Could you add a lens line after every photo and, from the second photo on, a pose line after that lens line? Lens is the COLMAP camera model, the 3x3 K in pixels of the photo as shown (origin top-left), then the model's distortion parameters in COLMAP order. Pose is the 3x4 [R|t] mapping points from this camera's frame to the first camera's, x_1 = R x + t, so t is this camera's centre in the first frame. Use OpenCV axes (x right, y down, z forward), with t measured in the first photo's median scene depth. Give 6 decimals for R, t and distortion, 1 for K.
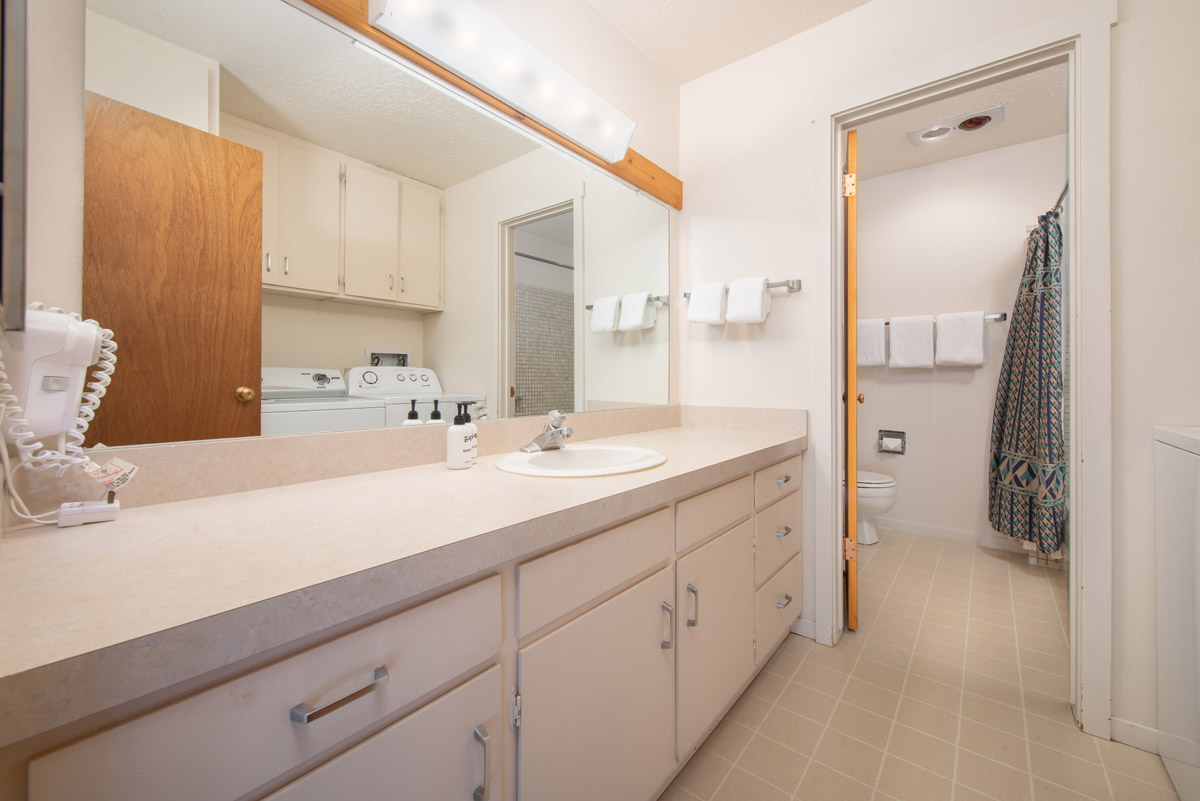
lens RADIAL K [[474.8, 0, 604.6], [0, 474.8, 388.9], [0, 0, 1]] dist [0.000256, 0.000008]
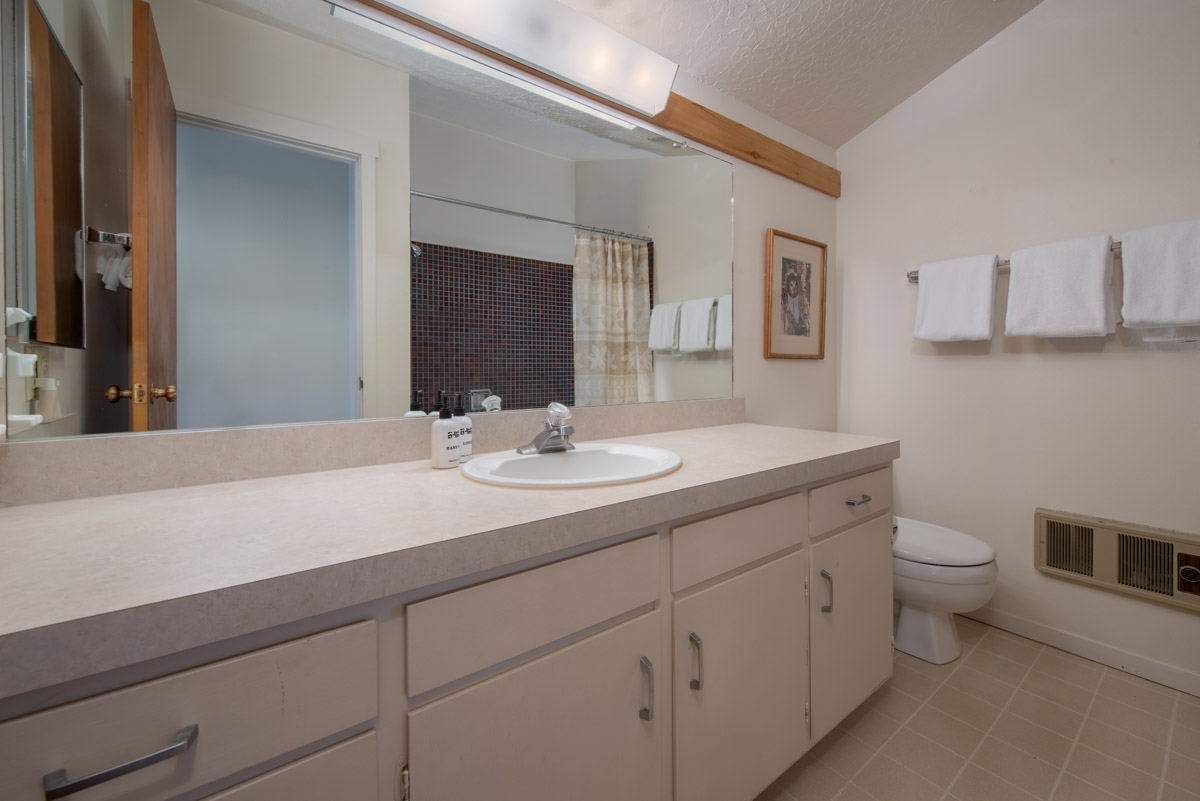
lens RADIAL K [[459.5, 0, 594.7], [0, 459.5, 394.2], [0, 0, 1]] dist [-0.000103, -0.000106]
pose [[0.965051, 0.006902, -0.261972, 0.200075], [0.001393, 0.999504, 0.031466, 0.001465], [0.262060, -0.030731, 0.964562, 0.234345]]
